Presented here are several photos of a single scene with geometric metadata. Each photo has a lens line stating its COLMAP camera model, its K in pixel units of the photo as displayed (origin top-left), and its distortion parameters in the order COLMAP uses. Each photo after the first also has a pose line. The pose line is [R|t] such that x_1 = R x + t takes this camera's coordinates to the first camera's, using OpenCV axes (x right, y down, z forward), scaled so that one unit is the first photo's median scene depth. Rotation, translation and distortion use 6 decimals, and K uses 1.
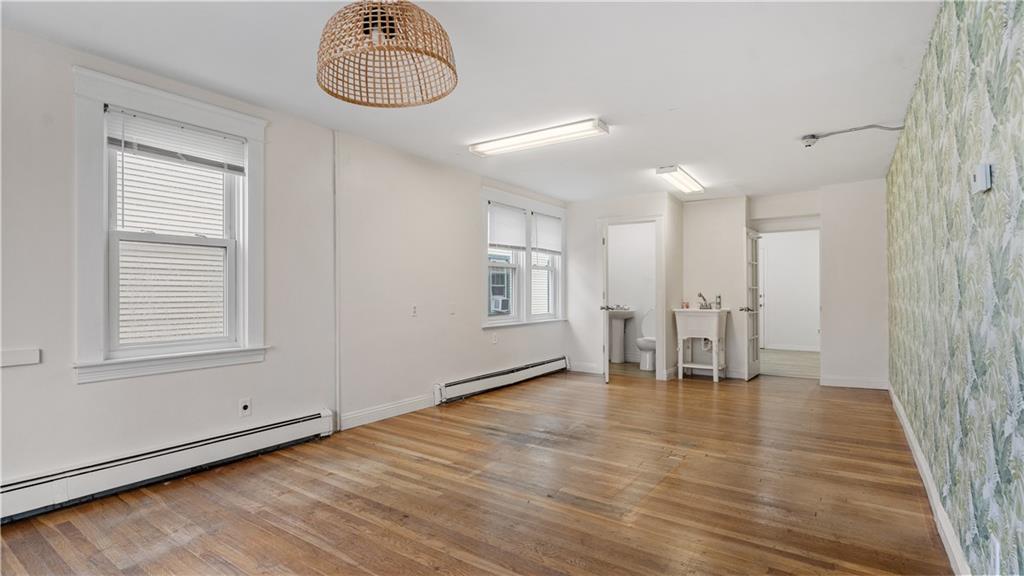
lens RADIAL K [[492.8, 0, 505.4], [0, 492.8, 291.1], [0, 0, 1]] dist [0.000464, -0.000739]
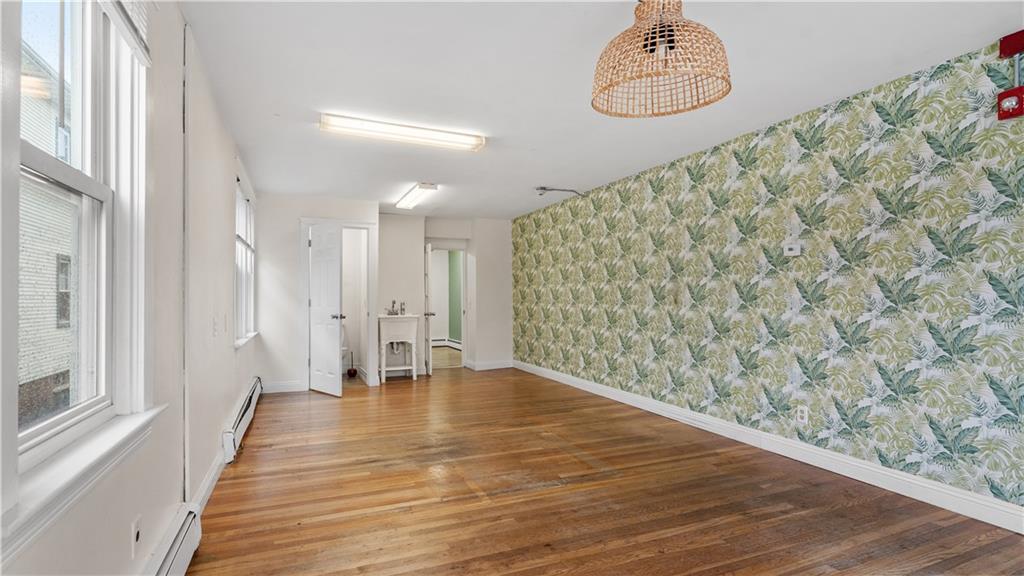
lens RADIAL K [[492.8, 0, 508.8], [0, 492.8, 292.3], [0, 0, 1]] dist [0.000464, -0.000739]
pose [[0.521641, 0.011759, 0.853084, -0.666776], [-0.000855, 0.999912, -0.013260, 0.000633], [-0.853165, 0.006187, 0.521605, 0.379602]]
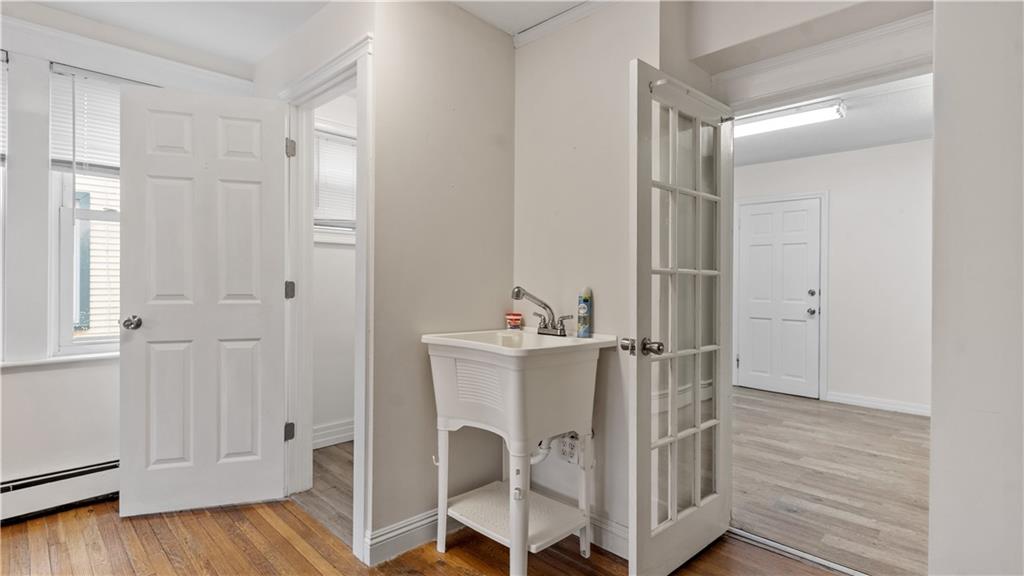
lens RADIAL K [[524.4, 0, 513.4], [0, 524.4, 282.4], [0, 0, 1]] dist [0.000653, 0.000193]
pose [[0.983220, 0.010802, -0.182102, 0.772591], [-0.011069, 0.999939, -0.000451, 0.000538], [0.182086, 0.002459, 0.983279, 1.116425]]
